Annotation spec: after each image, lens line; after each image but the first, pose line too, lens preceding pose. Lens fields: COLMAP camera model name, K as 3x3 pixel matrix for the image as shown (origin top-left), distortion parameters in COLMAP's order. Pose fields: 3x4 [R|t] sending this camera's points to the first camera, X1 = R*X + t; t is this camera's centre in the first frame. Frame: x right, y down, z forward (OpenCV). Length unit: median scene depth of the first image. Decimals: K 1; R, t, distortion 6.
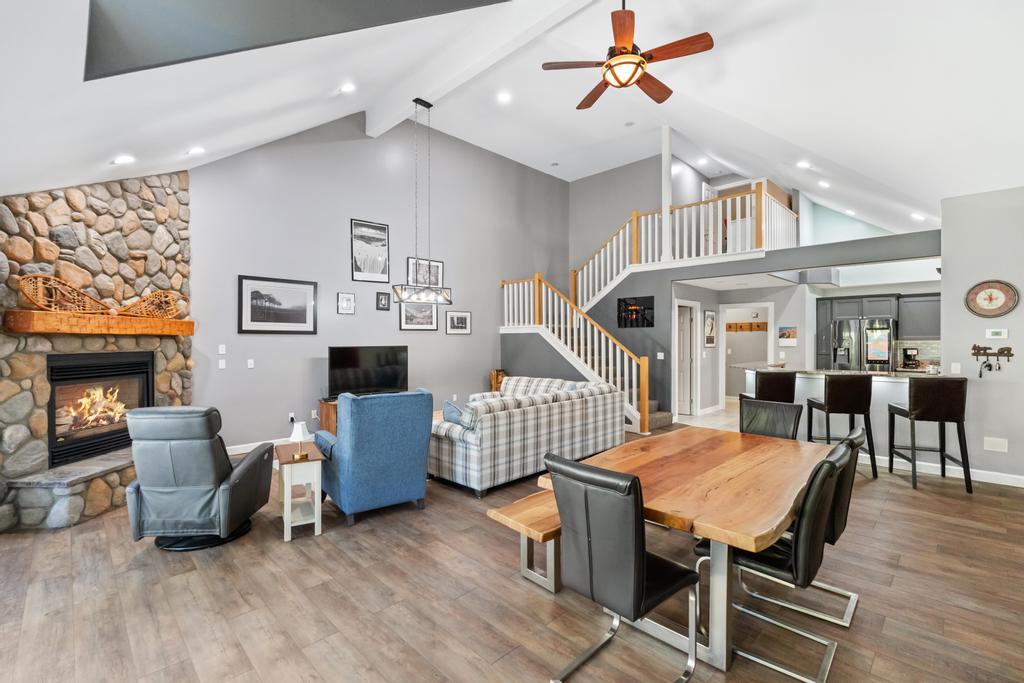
lens RADIAL K [[455.9, 0, 507.6], [0, 455.9, 351.7], [0, 0, 1]] dist [-0.001764, -0.000070]
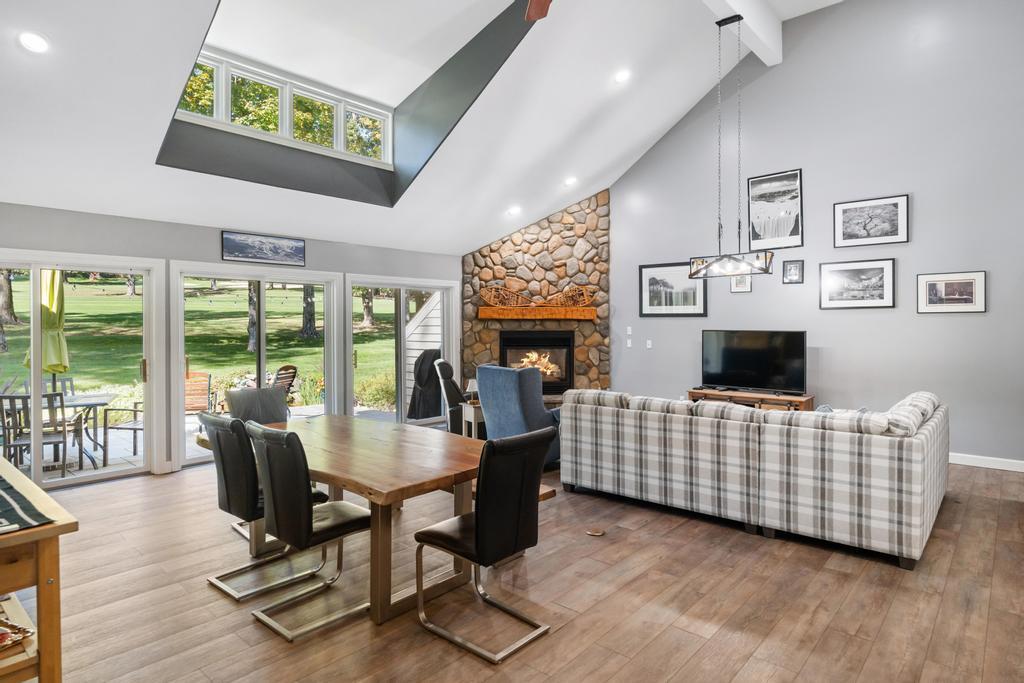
lens RADIAL K [[573.4, 0, 512.0], [0, 573.4, 341.5], [0, 0, 1]] dist [0.004316, -0.000851]
pose [[0.067475, 0.034086, -0.997139, 0.921660], [-0.026388, 0.999128, 0.032368, -0.018985], [0.997372, 0.024129, 0.068316, 0.666611]]
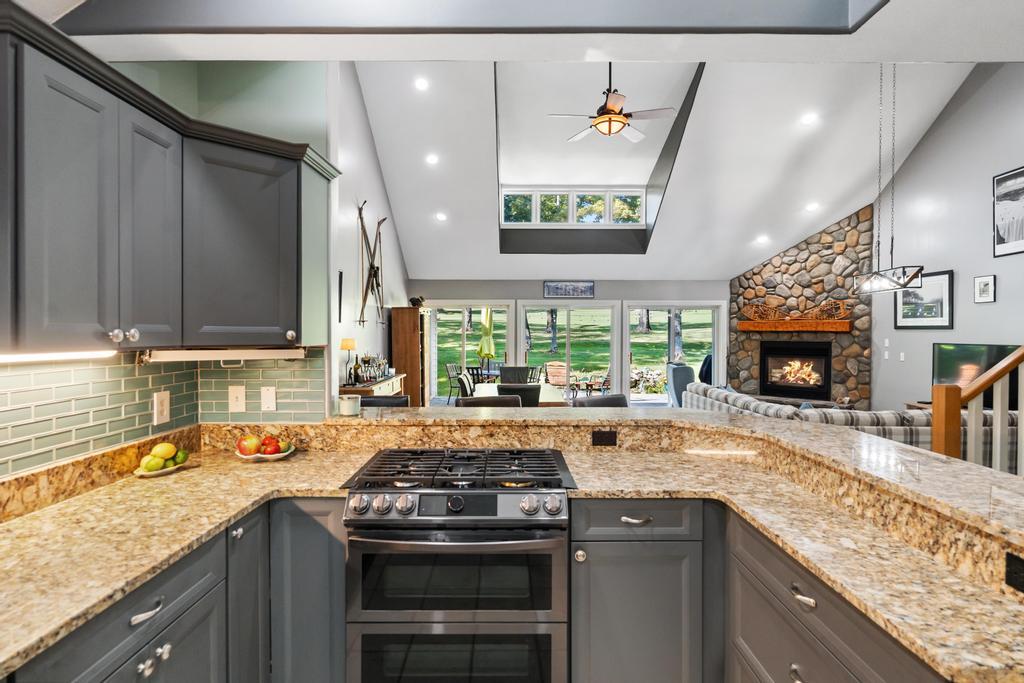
lens RADIAL K [[521.7, 0, 512.0], [0, 521.7, 352.1], [0, 0, 1]] dist [-0.001038, -0.000422]
pose [[-0.706563, 0.026169, -0.707166, 1.134007], [-0.021821, 0.998035, 0.058735, -0.043412], [0.707313, 0.056931, -0.704604, 1.411633]]
